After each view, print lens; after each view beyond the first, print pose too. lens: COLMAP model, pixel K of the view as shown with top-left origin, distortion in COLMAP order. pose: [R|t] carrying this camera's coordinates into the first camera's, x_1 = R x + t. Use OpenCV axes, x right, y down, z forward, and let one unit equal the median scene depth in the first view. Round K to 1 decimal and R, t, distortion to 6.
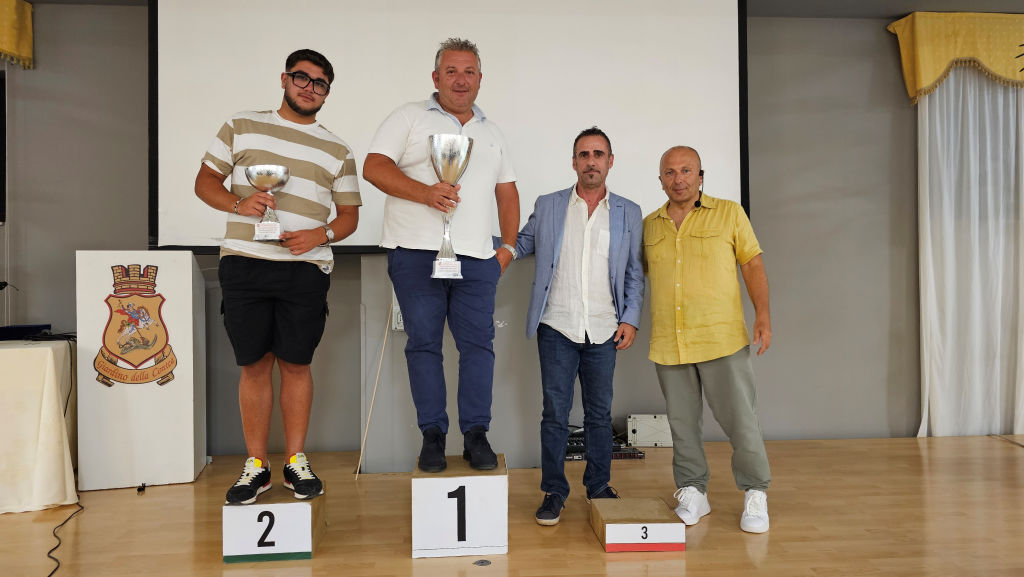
lens RADIAL K [[726.0, 0, 512.0], [0, 726.0, 288.5], [0, 0, 1]] dist [0.034889, -0.037190]
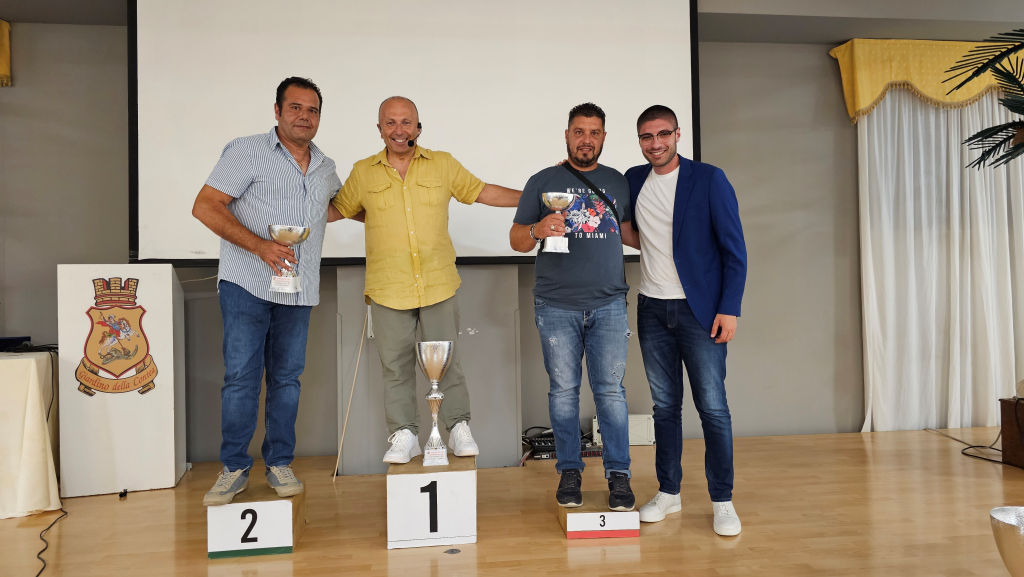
lens RADIAL K [[750.3, 0, 532.9], [0, 750.3, 286.9], [0, 0, 1]] dist [0.048401, -0.053017]
pose [[0.998634, -0.007659, 0.051691, 0.018005], [0.008173, 0.999919, -0.009749, -0.004234], [-0.051612, 0.010158, 0.998616, -0.100819]]
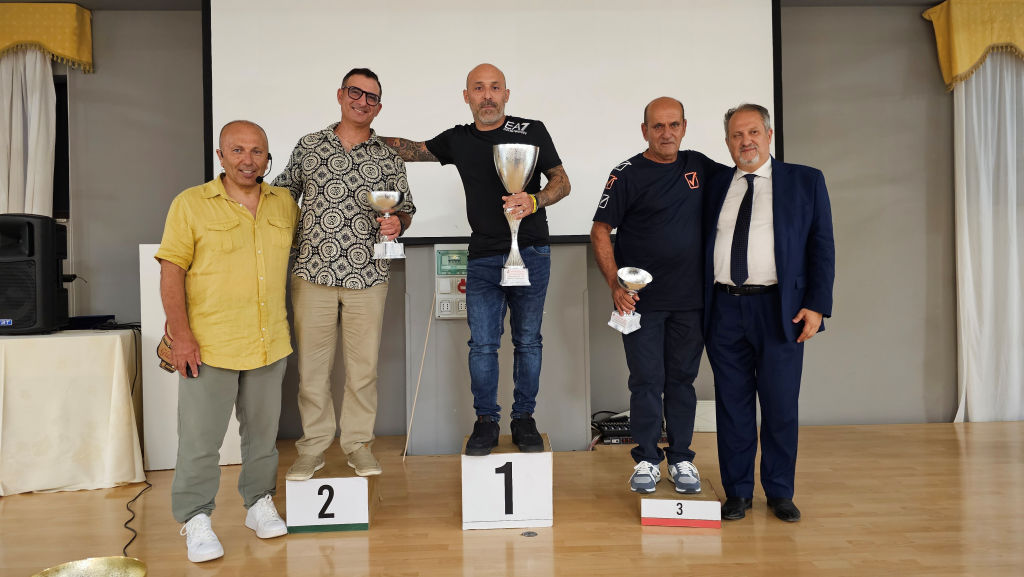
lens RADIAL K [[741.5, 0, 506.4], [0, 741.5, 292.0], [0, 0, 1]] dist [0.039924, -0.043935]
pose [[0.999122, -0.007541, -0.041211, -0.020233], [0.007885, 0.999935, 0.008195, 0.012134], [0.041146, -0.008513, 0.999117, -0.058626]]
